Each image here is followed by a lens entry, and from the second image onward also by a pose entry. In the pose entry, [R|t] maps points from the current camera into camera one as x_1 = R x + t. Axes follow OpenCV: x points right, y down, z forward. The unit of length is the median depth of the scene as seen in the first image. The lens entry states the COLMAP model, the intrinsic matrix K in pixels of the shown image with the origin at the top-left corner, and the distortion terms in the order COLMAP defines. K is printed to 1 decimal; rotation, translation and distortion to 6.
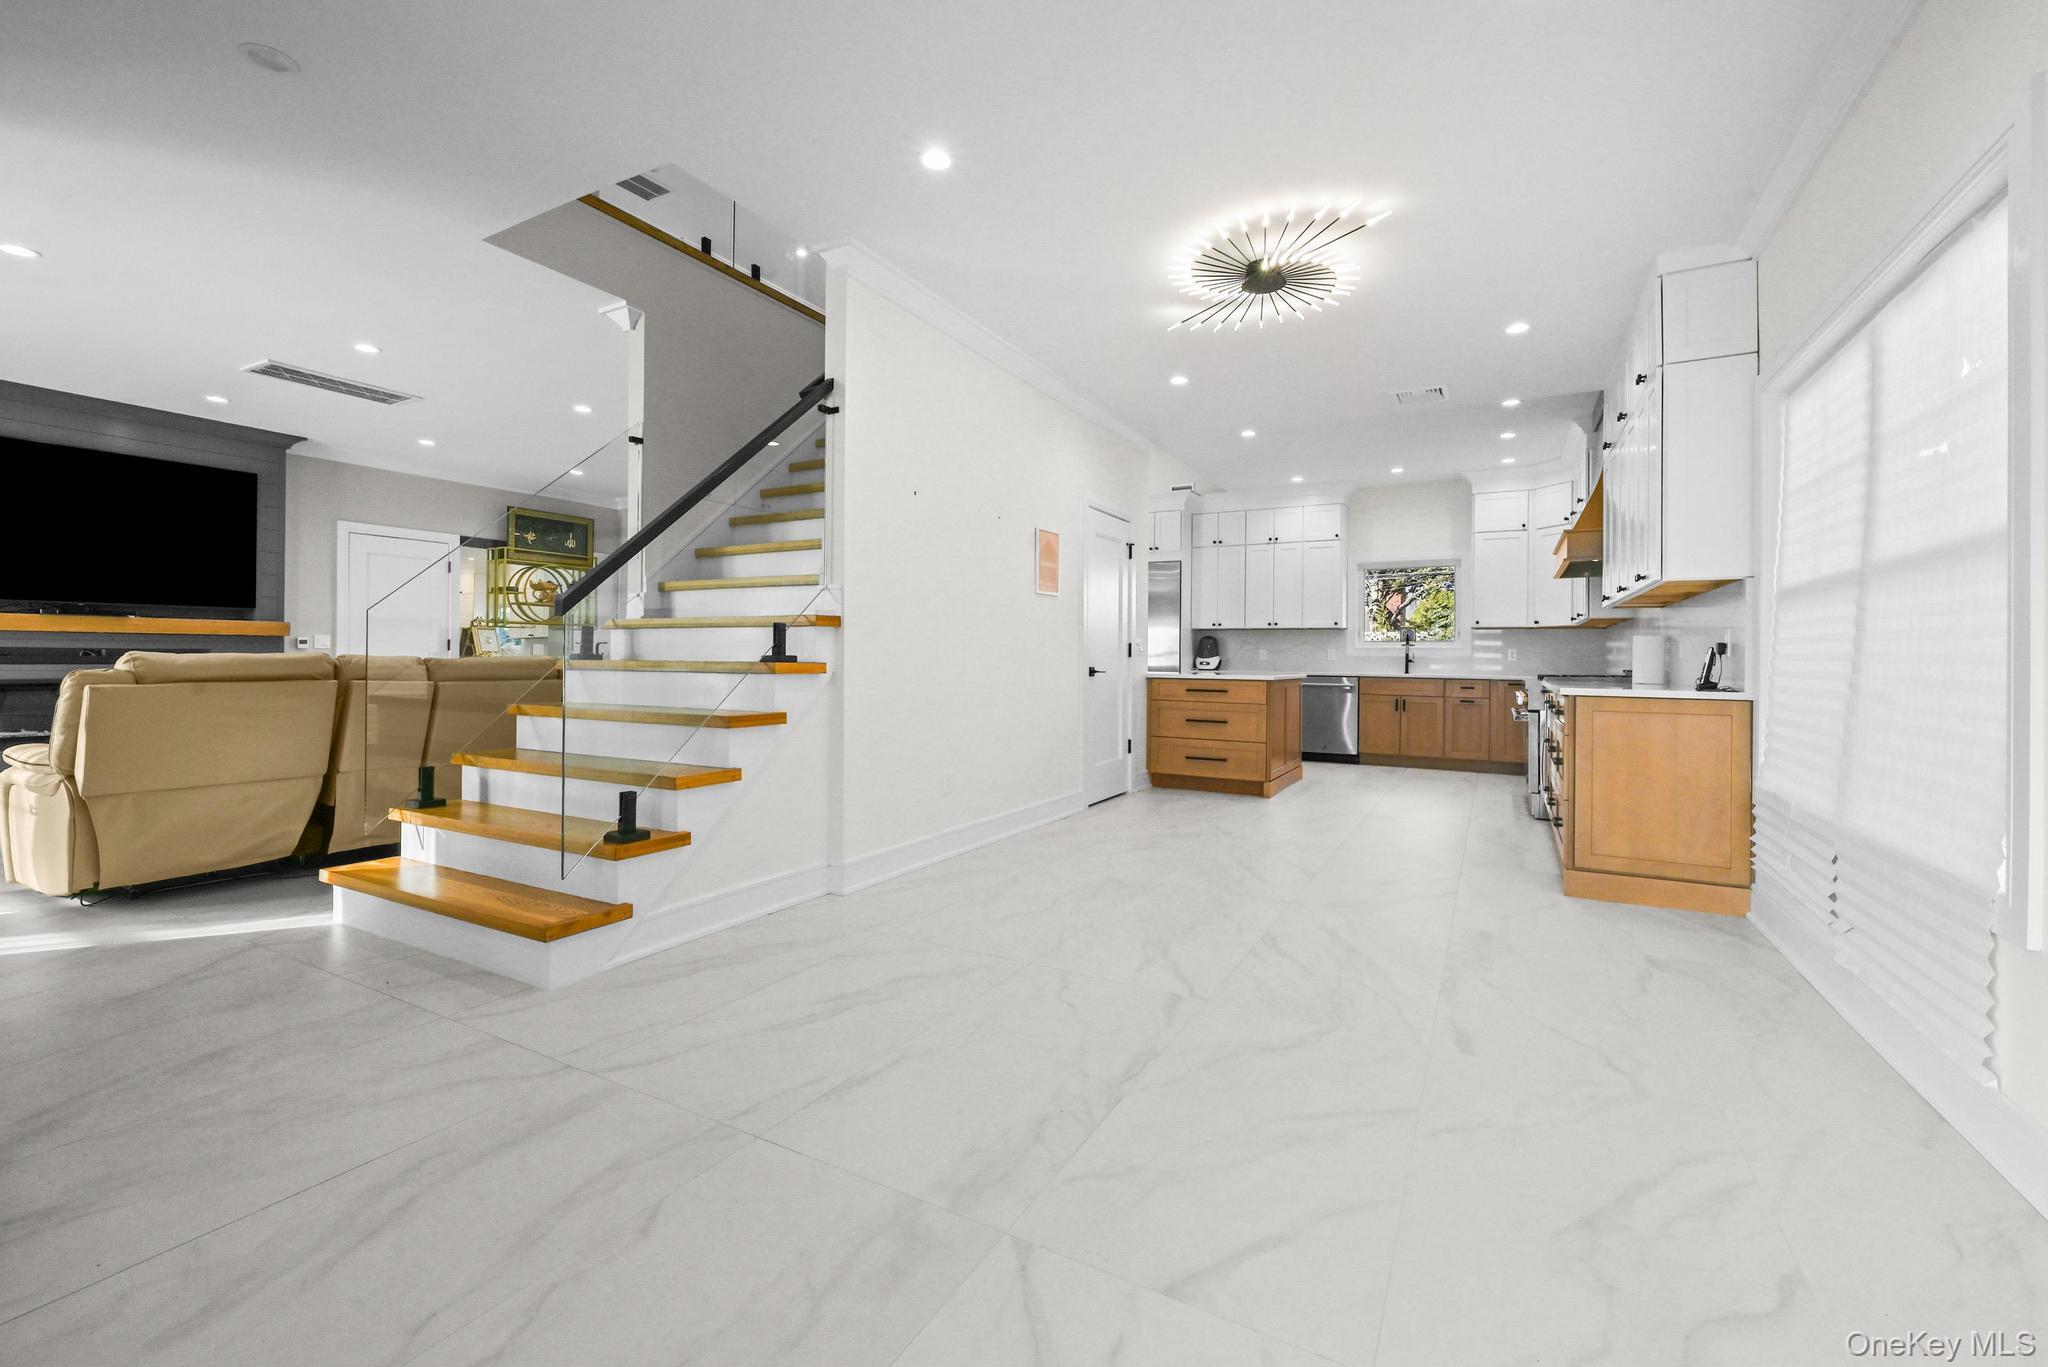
lens RADIAL K [[858.6, 0, 1018.5], [0, 858.6, 660.8], [0, 0, 1]] dist [0.000774, -0.000090]
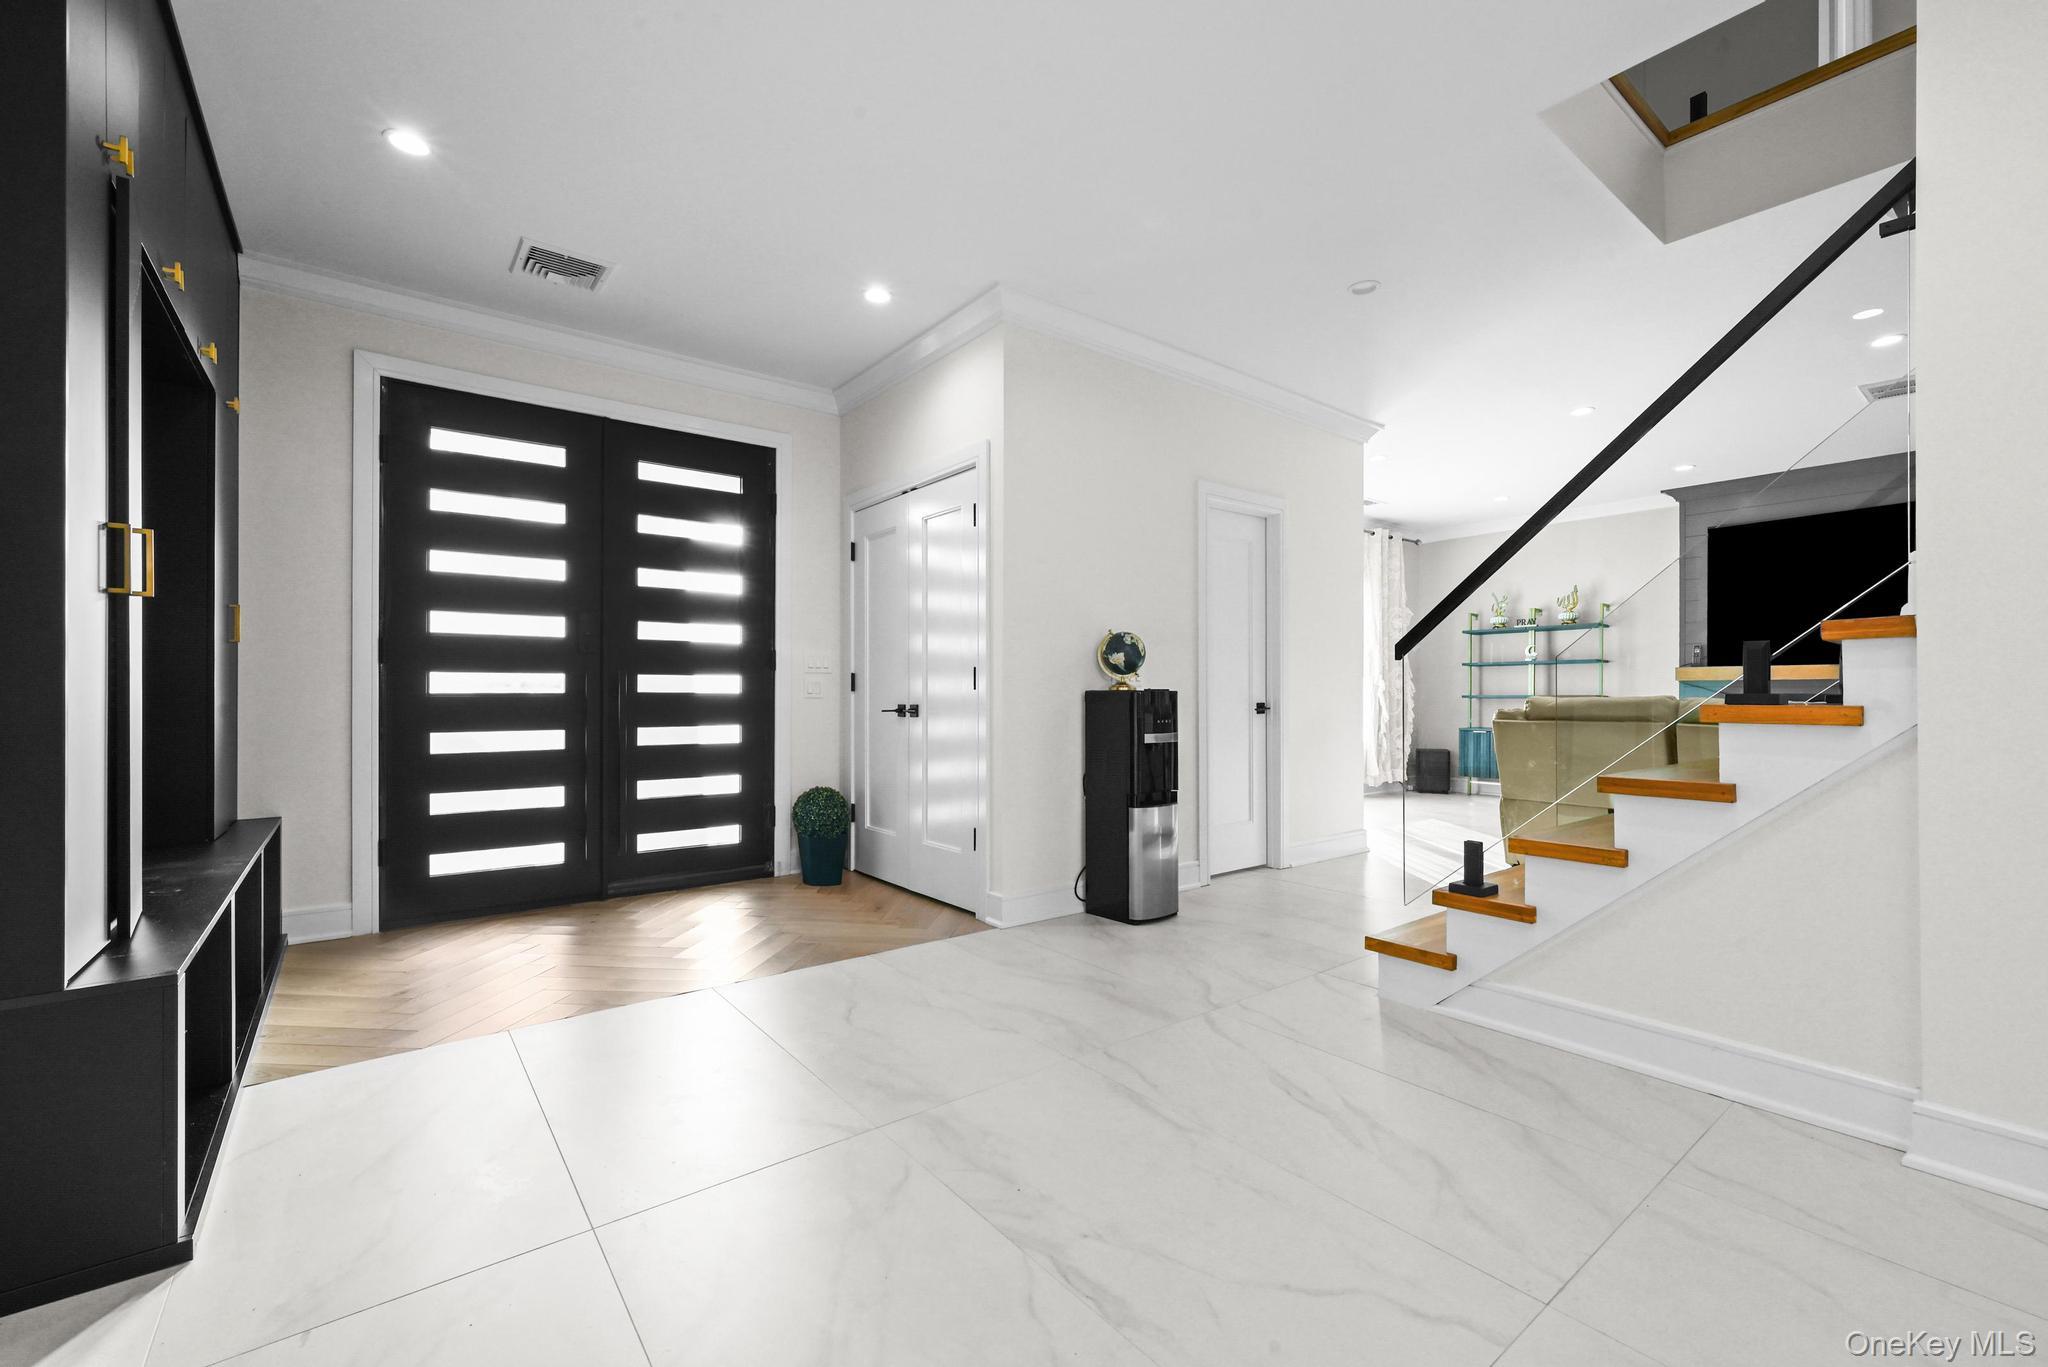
lens RADIAL K [[843.6, 0, 1028.6], [0, 843.6, 693.1], [0, 0, 1]] dist [0.000512, 0.000021]
pose [[-0.387812, -0.015949, -0.921600, 0.788912], [-0.003803, 0.999869, -0.015703, 0.008916], [0.921731, -0.002585, -0.387822, 1.226745]]
